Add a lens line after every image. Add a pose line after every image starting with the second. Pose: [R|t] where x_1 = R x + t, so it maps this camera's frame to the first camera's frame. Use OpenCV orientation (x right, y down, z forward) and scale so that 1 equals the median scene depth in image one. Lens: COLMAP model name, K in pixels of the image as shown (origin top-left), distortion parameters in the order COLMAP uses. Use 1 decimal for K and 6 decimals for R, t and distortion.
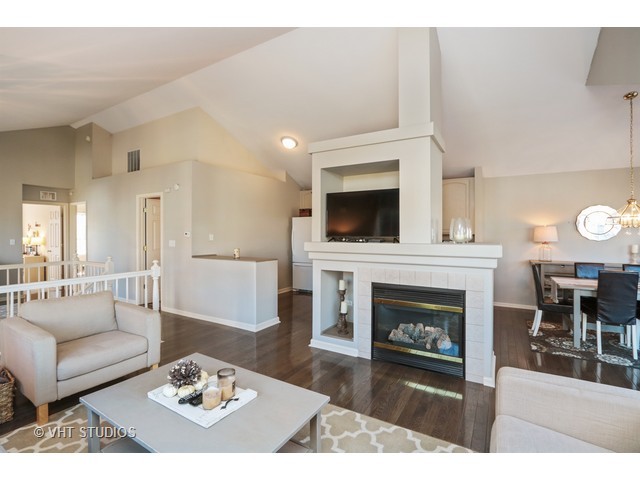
lens RADIAL K [[307.3, 0, 317.5], [0, 307.3, 224.7], [0, 0, 1]] dist [-0.003629, -0.000684]
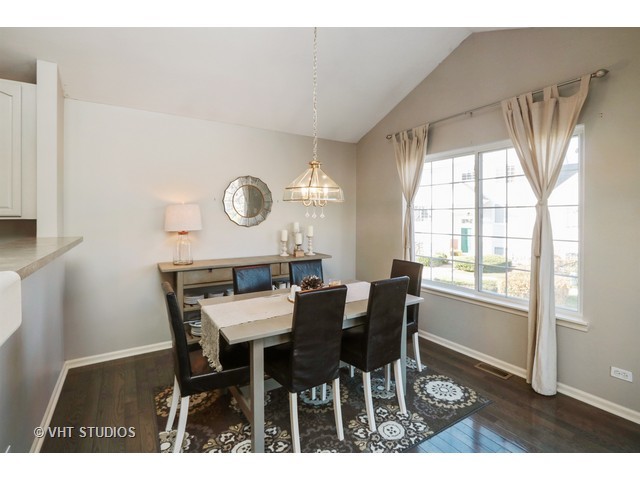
lens RADIAL K [[307.3, 0, 317.5], [0, 307.3, 224.7], [0, 0, 1]] dist [-0.003629, -0.000684]
pose [[0.466943, -0.019149, 0.884080, 0.362667], [-0.008358, 0.999625, 0.026066, 0.028012], [-0.884248, -0.019560, 0.466608, 0.526626]]
